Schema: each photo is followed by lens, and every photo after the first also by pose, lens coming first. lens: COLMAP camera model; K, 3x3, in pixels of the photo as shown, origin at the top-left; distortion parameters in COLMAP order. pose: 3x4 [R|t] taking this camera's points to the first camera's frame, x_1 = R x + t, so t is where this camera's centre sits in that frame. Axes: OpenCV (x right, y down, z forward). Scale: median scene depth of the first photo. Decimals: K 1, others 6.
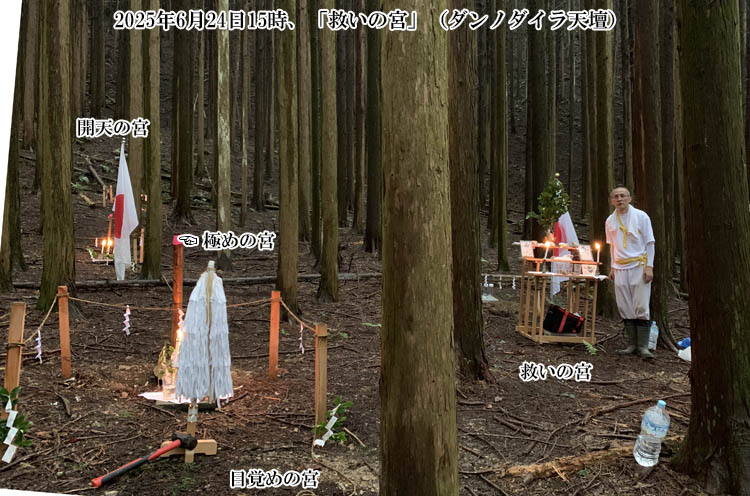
lens RADIAL K [[570.9, 0, 389.9], [0, 570.9, 217.4], [0, 0, 1]] dist [0.014416, -0.013820]
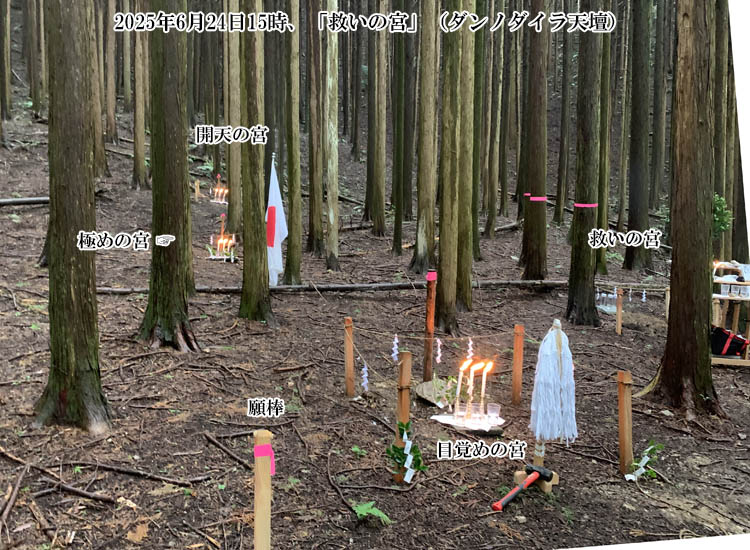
lens RADIAL K [[577.3, 0, 349.4], [0, 577.3, 248.8], [0, 0, 1]] dist [0.039657, -0.050078]
pose [[0.989518, 0.017465, -0.143351, -0.207502], [-0.006576, 0.997080, 0.076081, -0.054616], [0.144261, -0.074341, 0.986743, -0.068410]]
